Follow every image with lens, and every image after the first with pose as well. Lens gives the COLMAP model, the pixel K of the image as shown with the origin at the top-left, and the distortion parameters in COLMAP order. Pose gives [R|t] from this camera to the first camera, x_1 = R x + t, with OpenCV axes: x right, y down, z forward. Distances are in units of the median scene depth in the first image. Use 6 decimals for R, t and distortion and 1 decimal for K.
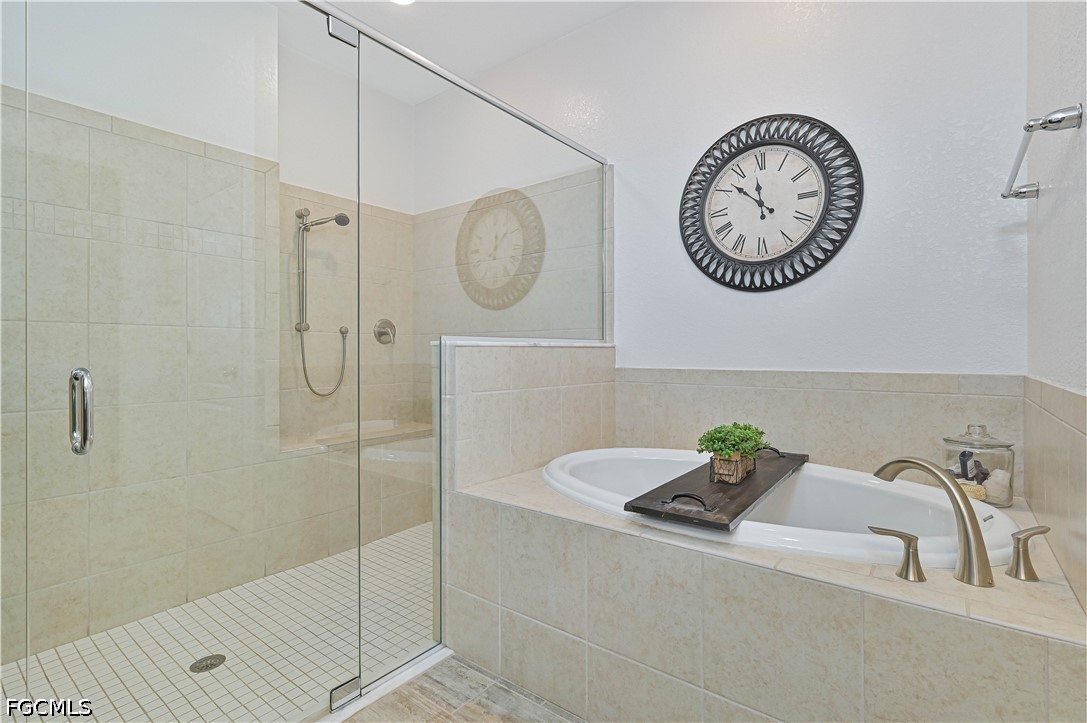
lens RADIAL K [[511.5, 0, 548.9], [0, 511.5, 356.5], [0, 0, 1]] dist [0.002910, 0.000500]
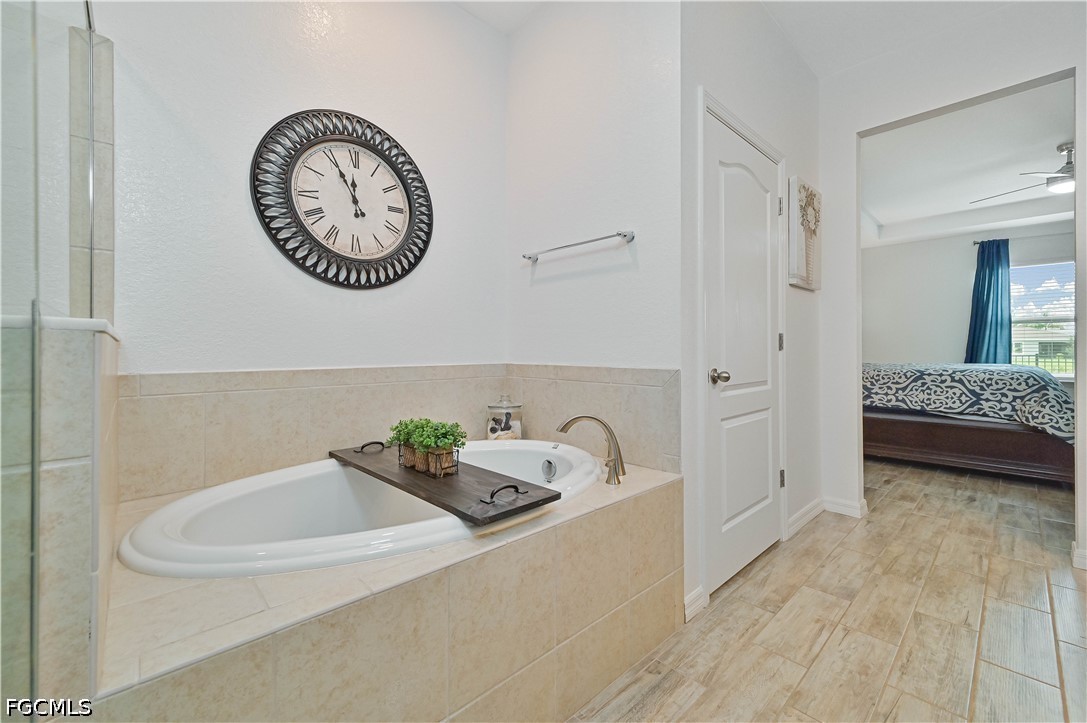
lens RADIAL K [[448.8, 0, 550.4], [0, 448.8, 347.3], [0, 0, 1]] dist [0.004024, 0.000276]
pose [[0.145329, 0.006553, 0.989362, -0.405210], [0.008383, 0.999934, -0.007855, -0.003255], [-0.989348, 0.009435, 0.145265, 0.506610]]
